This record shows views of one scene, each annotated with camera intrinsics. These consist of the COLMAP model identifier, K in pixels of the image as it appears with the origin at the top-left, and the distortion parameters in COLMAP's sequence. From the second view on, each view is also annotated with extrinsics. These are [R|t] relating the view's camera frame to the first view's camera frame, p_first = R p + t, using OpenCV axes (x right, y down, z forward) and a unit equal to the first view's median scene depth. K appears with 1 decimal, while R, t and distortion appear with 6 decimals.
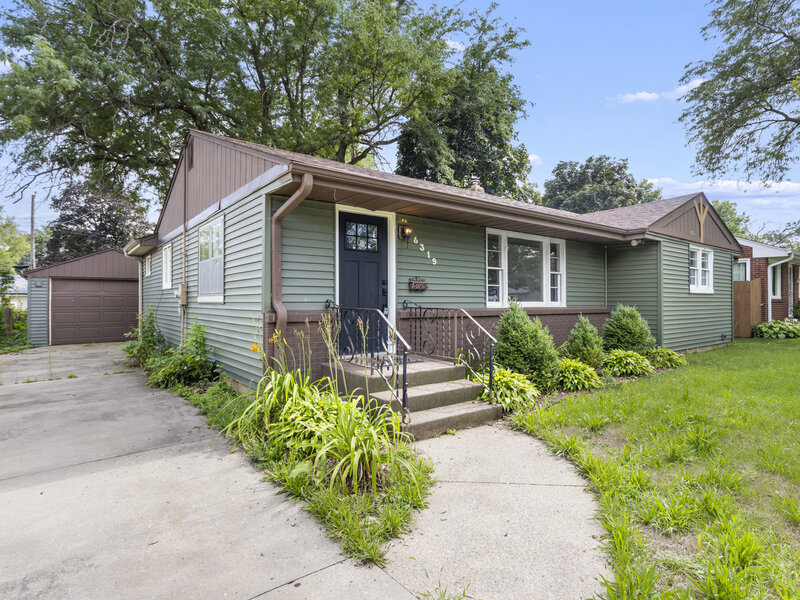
lens RADIAL K [[436.7, 0, 400.0], [0, 436.7, 300.0], [0, 0, 1]] dist [-0.001118, -0.000172]
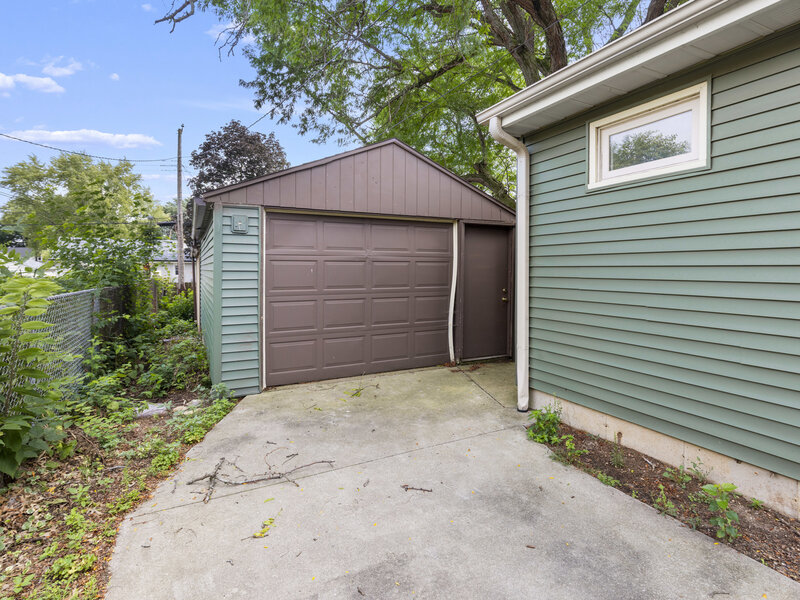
lens RADIAL K [[406.7, 0, 400.4], [0, 406.7, 273.0], [0, 0, 1]] dist [-0.000526, -0.000061]
pose [[0.985047, 0.004555, -0.172227, -0.506992], [-0.002170, 0.999899, 0.014030, -0.001546], [0.172273, -0.013447, 0.984957, 0.545906]]
